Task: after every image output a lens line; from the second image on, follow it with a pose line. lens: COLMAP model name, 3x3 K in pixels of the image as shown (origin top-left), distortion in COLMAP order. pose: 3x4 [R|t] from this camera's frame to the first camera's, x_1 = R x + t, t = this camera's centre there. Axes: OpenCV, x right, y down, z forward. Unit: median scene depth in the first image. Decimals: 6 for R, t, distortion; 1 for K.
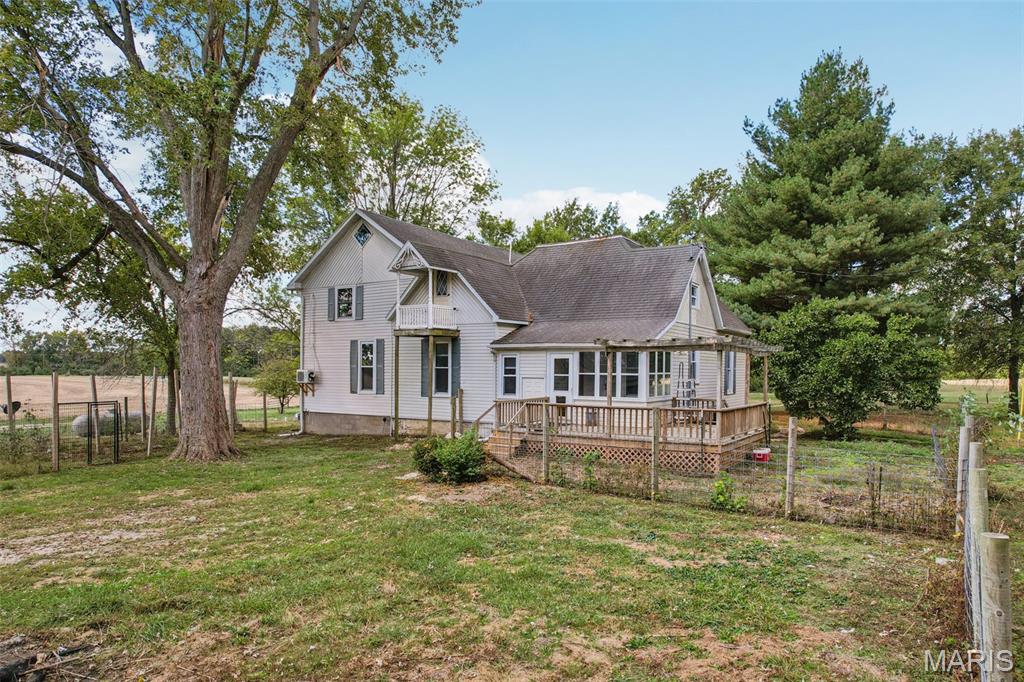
lens RADIAL K [[660.6, 0, 512.0], [0, 660.6, 341.0], [0, 0, 1]] dist [-0.074784, 0.076562]
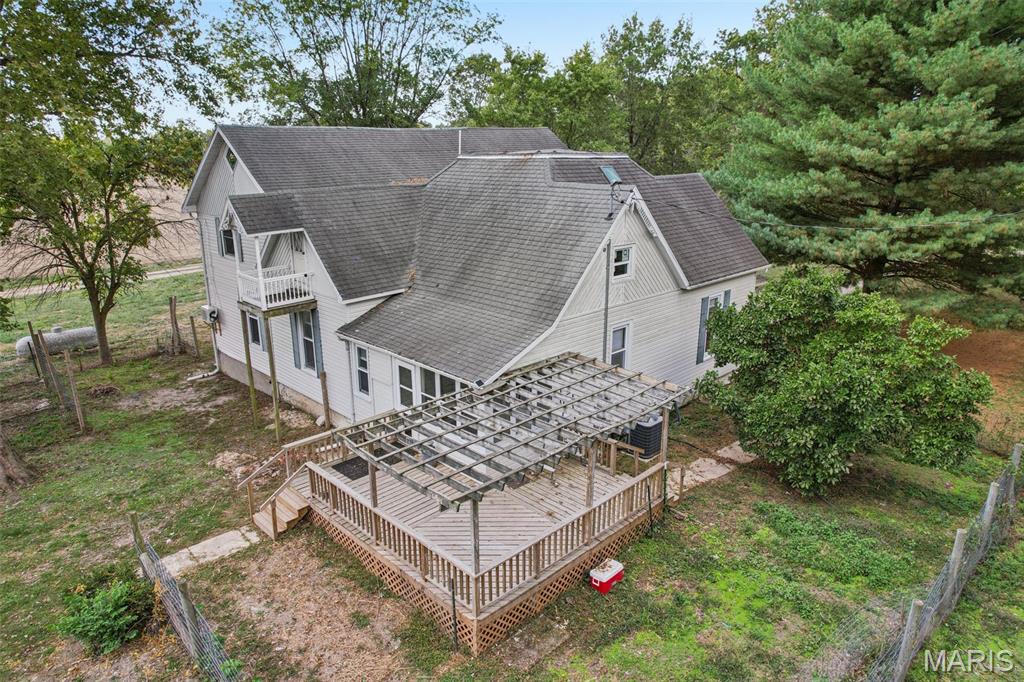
lens RADIAL K [[660.6, 0, 512.0], [0, 660.6, 341.0], [0, 0, 1]] dist [-0.074784, 0.076562]
pose [[0.978687, 0.050386, -0.199079, 0.240926], [0.014915, 0.949432, 0.313620, -0.166452], [0.204814, -0.309905, 0.928445, 0.229683]]
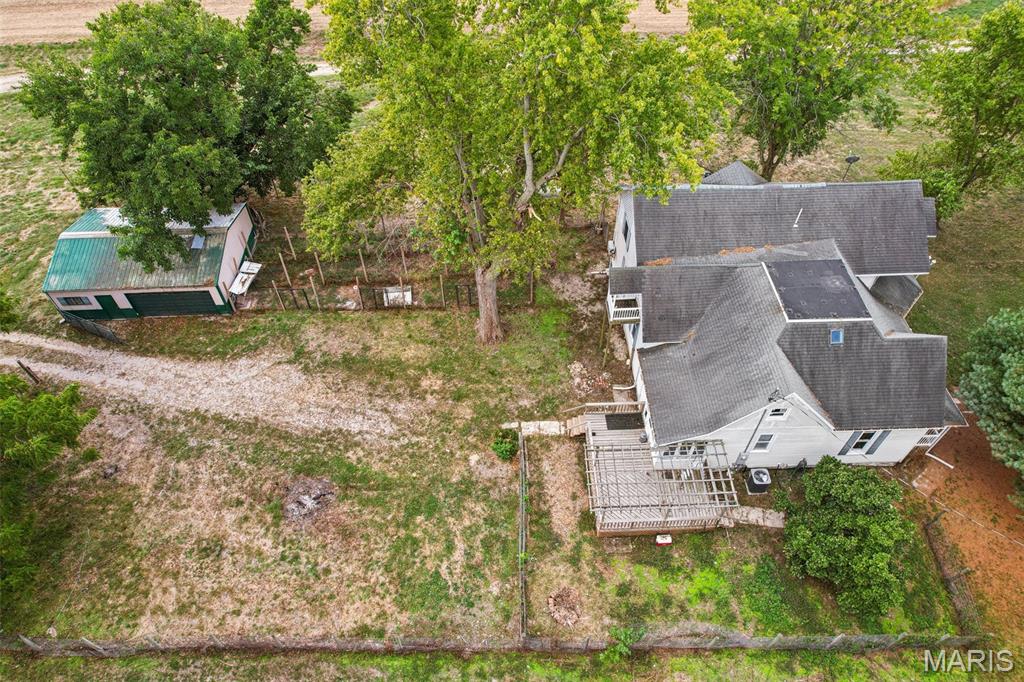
lens RADIAL K [[660.6, 0, 512.0], [0, 660.6, 341.0], [0, 0, 1]] dist [-0.074784, 0.076562]
pose [[0.576320, 0.612109, -0.541458, 0.443346], [0.030544, 0.645961, 0.762759, -0.852106], [0.816653, -0.456132, 0.353584, 0.177795]]
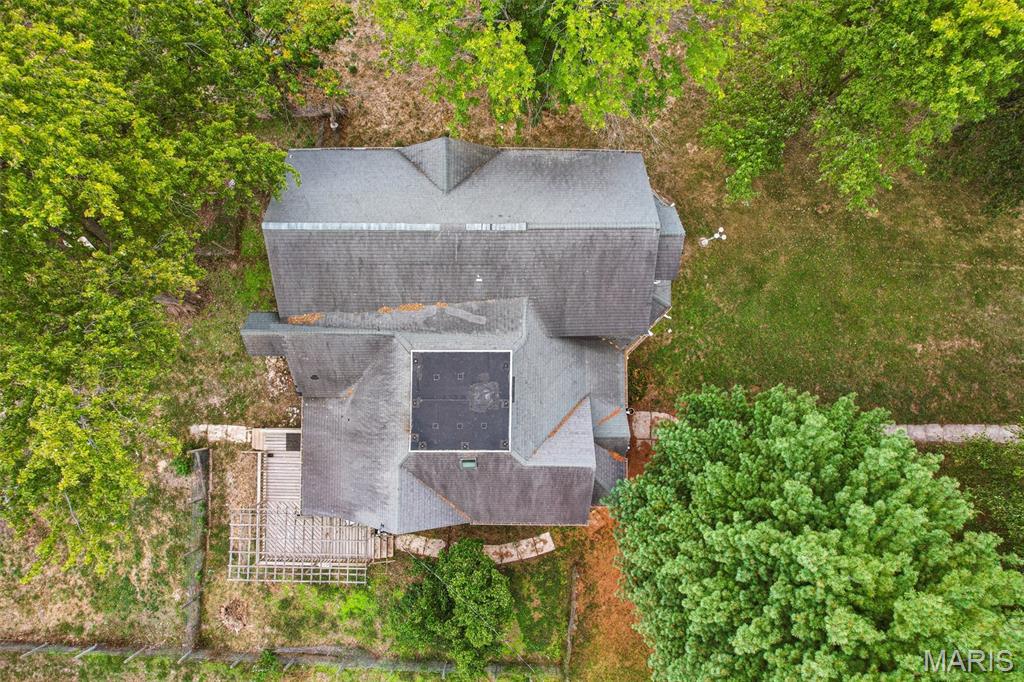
lens RADIAL K [[660.6, 0, 512.0], [0, 660.6, 341.0], [0, 0, 1]] dist [-0.074784, 0.076562]
pose [[0.542871, 0.837790, -0.058308, 0.144984], [0.041195, 0.042781, 0.998235, -0.976638], [0.838805, -0.544315, -0.011288, 1.047067]]
